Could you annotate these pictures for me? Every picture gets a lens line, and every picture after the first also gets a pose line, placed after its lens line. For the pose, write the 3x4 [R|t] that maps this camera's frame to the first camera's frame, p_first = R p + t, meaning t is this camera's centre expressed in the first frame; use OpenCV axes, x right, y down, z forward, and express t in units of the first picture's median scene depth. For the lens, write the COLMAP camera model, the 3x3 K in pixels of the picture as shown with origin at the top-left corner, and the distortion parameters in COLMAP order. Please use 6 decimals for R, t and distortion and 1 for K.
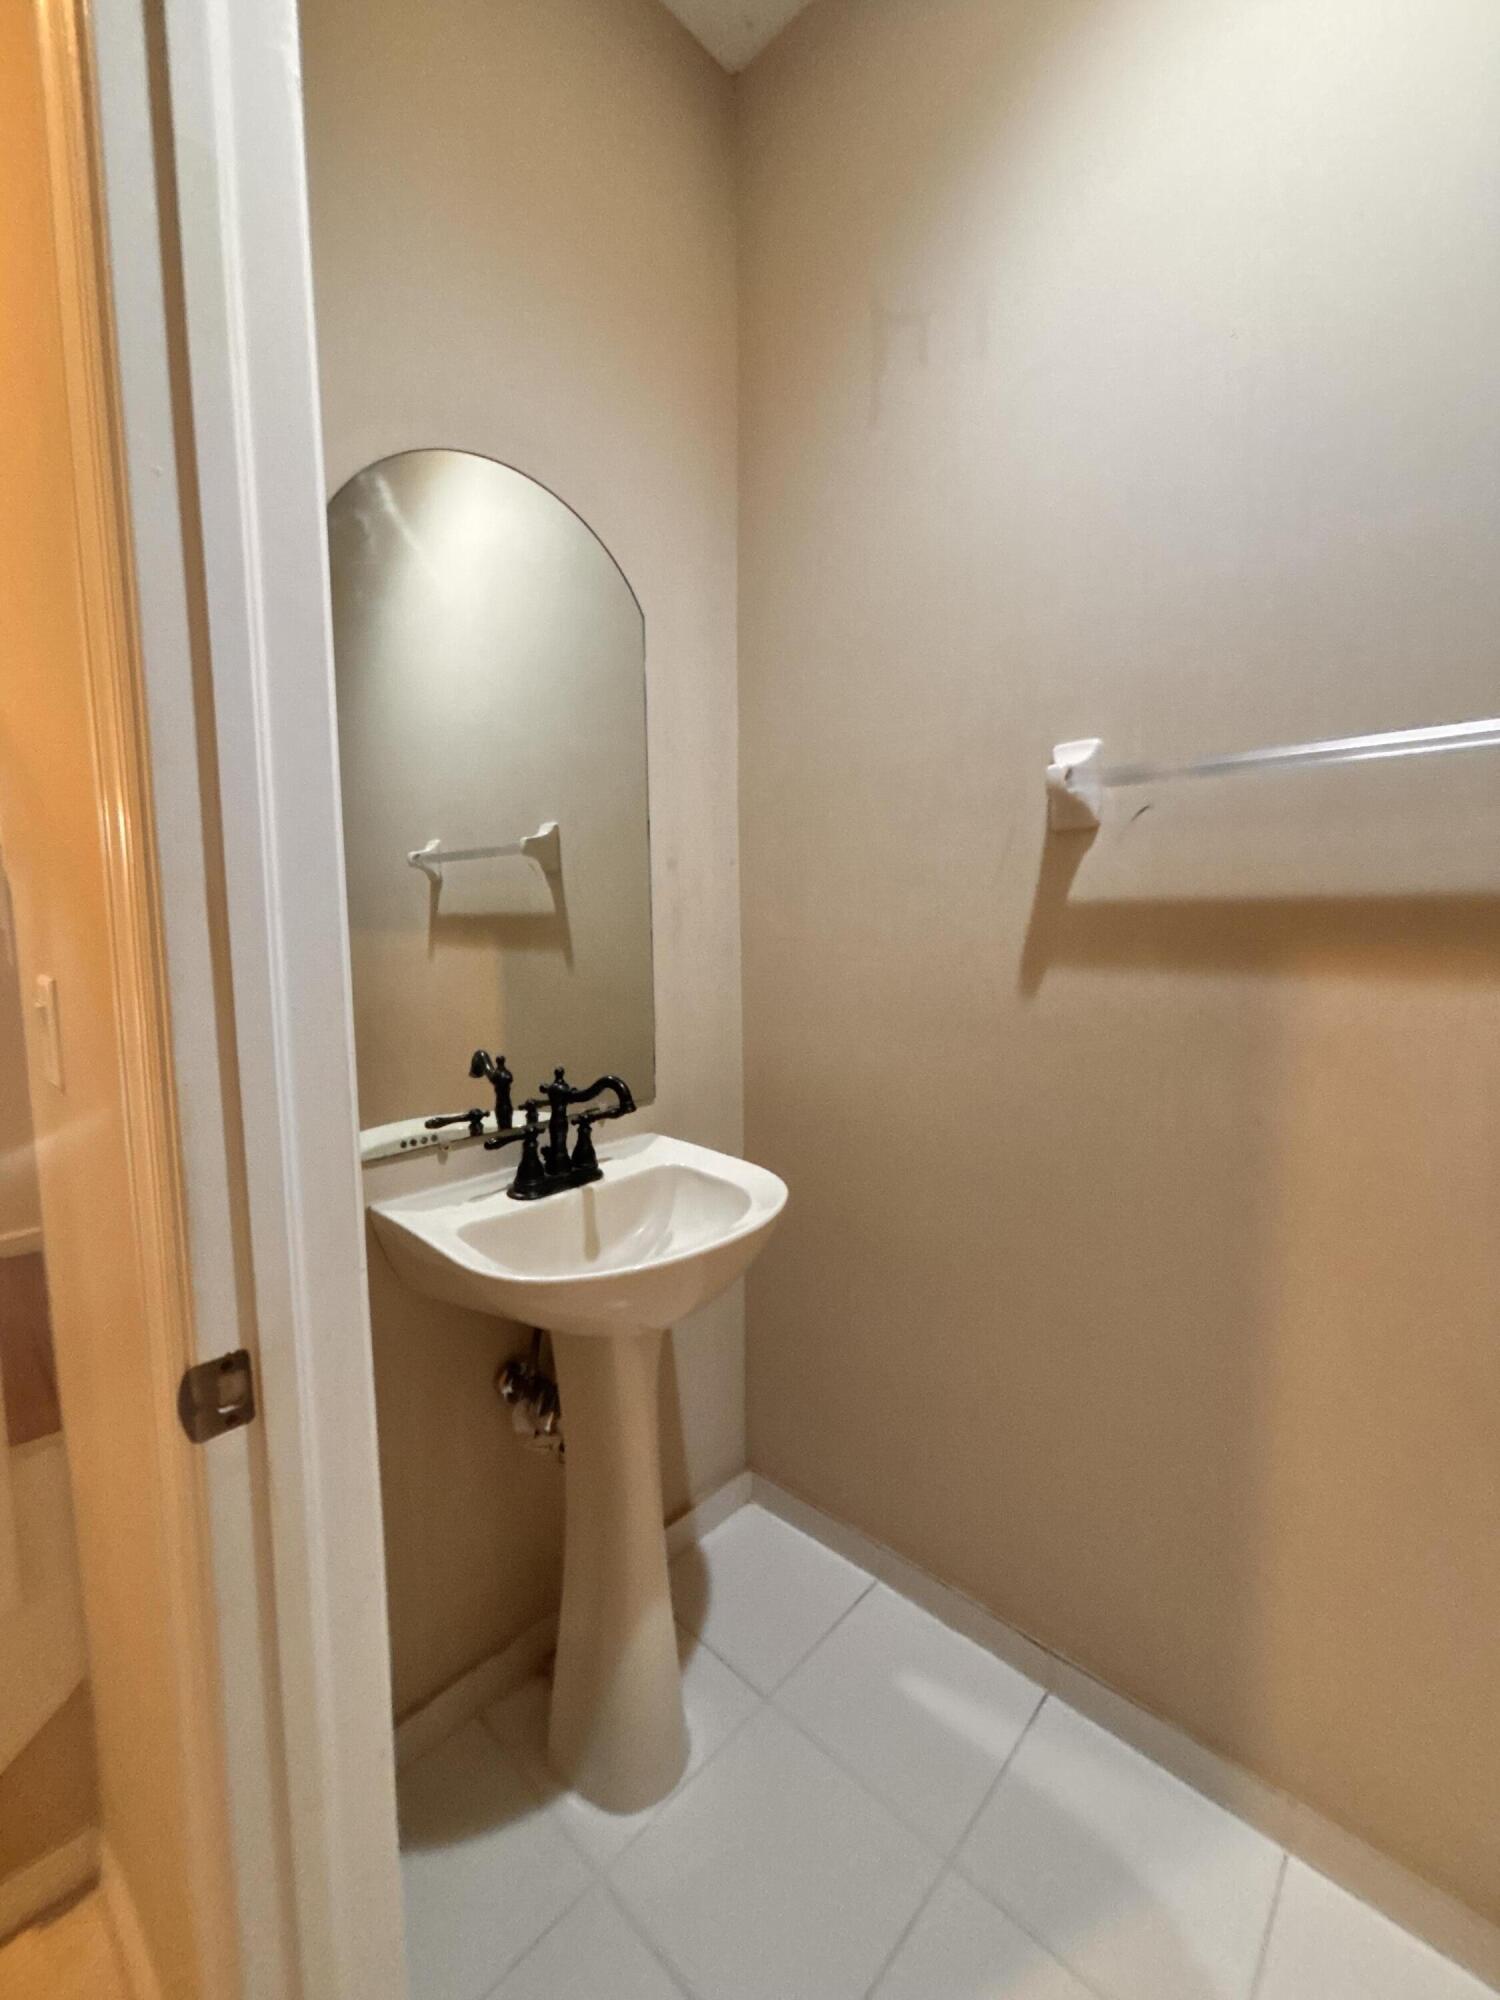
lens RADIAL K [[803.8, 0, 741.6], [0, 803.8, 998.0], [0, 0, 1]] dist [0.000955, -0.000273]
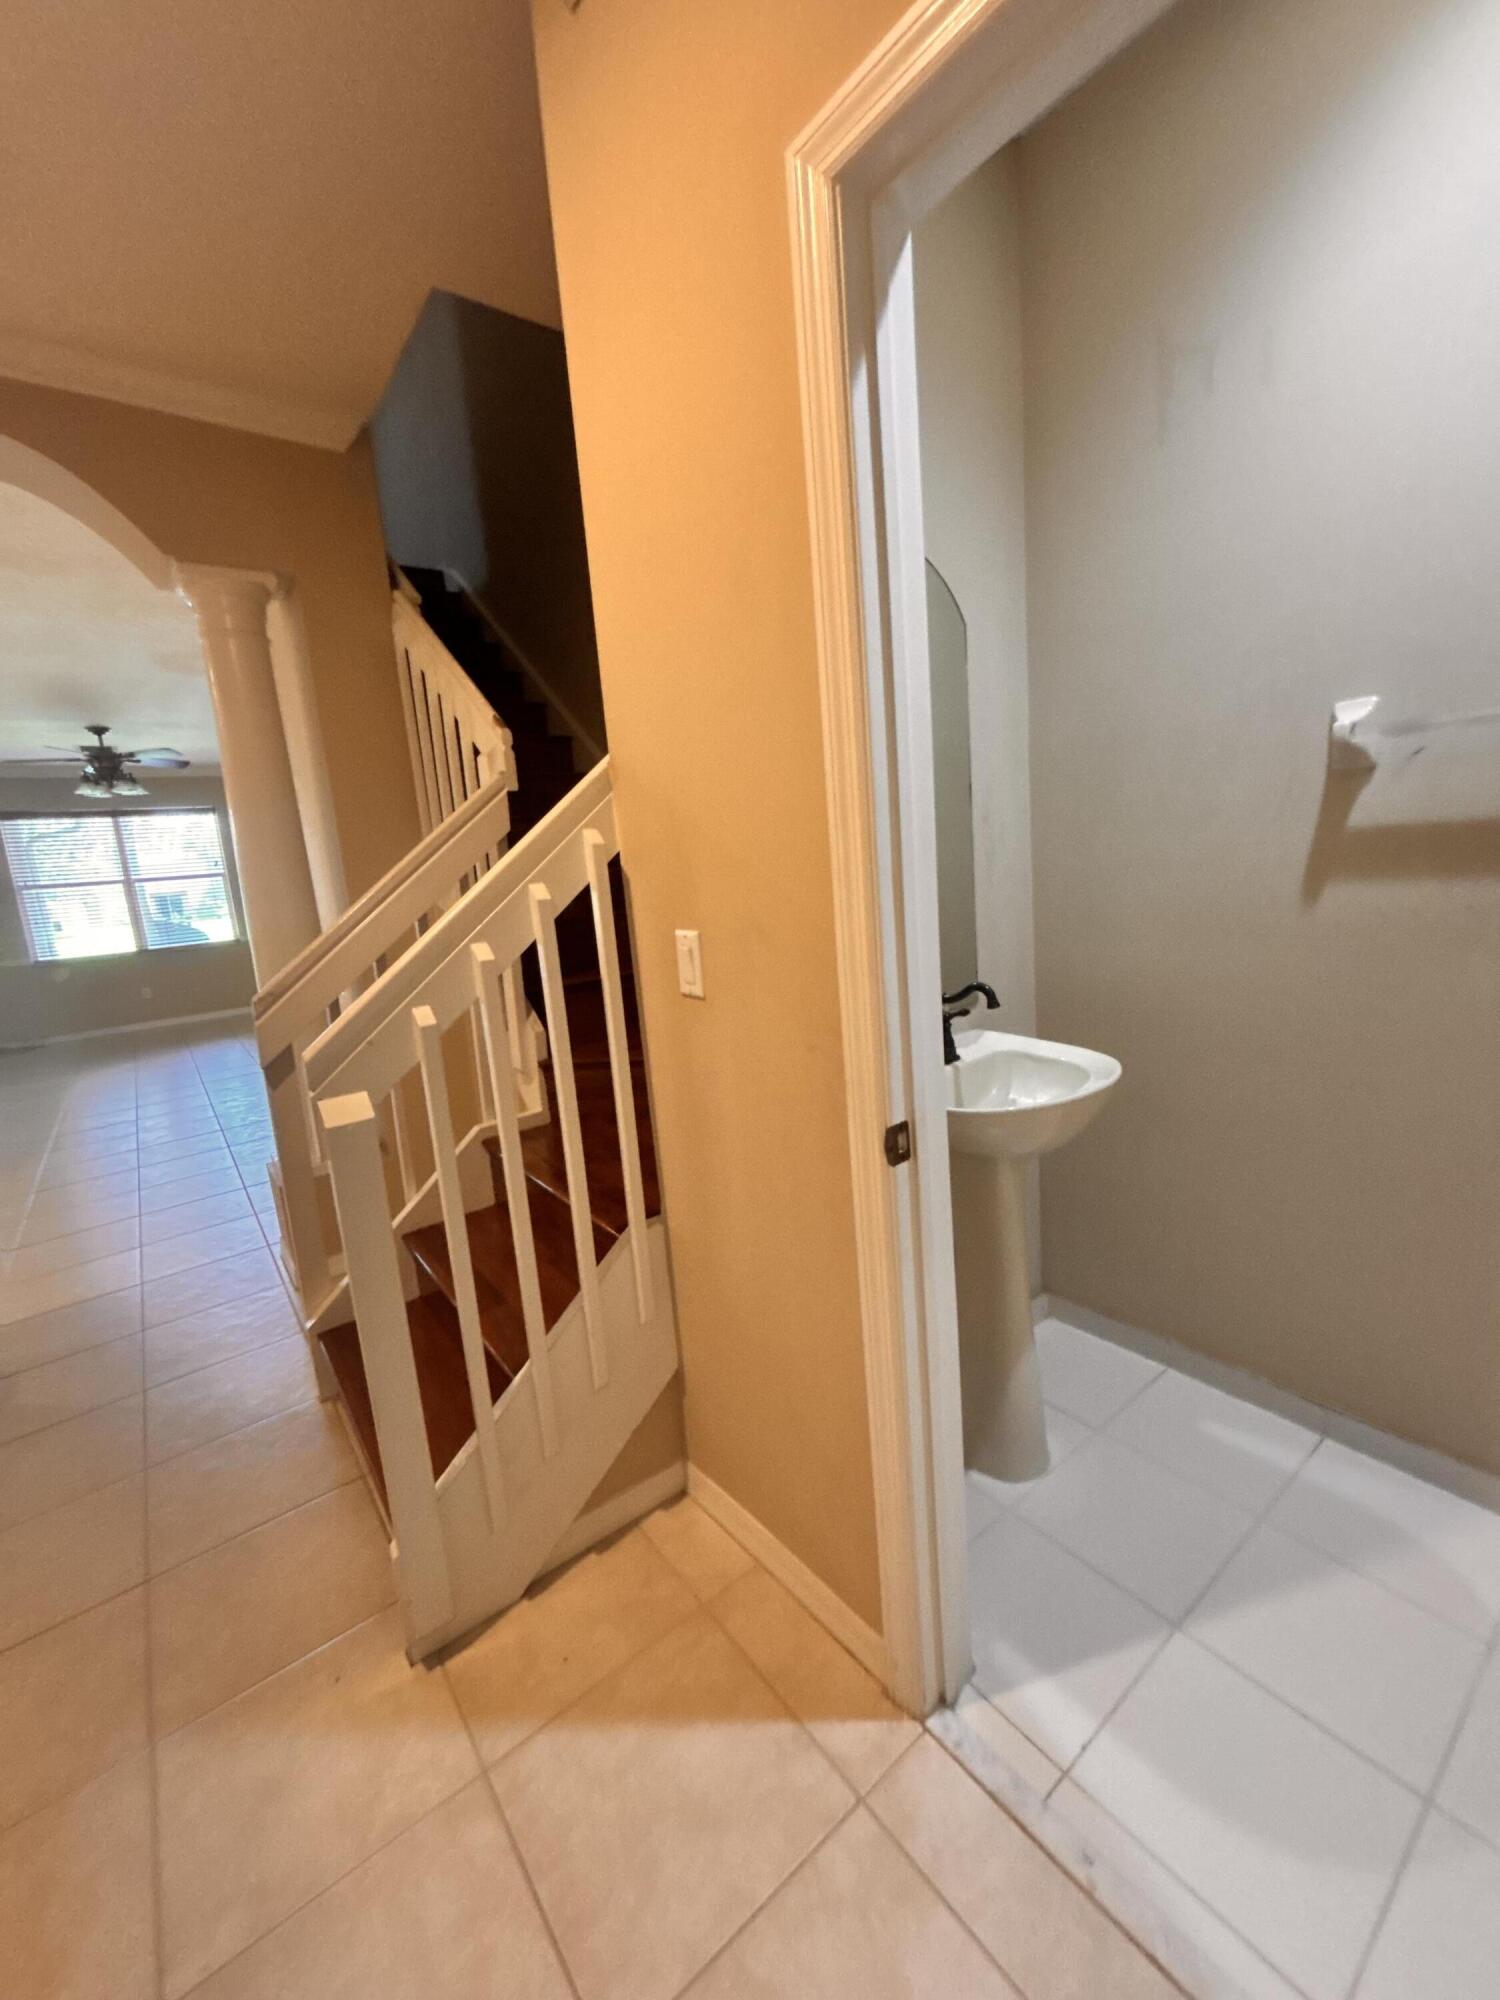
lens RADIAL K [[803.8, 0, 754.6], [0, 803.8, 999.3], [0, 0, 1]] dist [0.000955, -0.000273]
pose [[0.983768, -0.045960, -0.173457, -0.298501], [0.060729, 0.994877, 0.080820, -0.009484], [0.168854, -0.090043, 0.981520, -0.417897]]
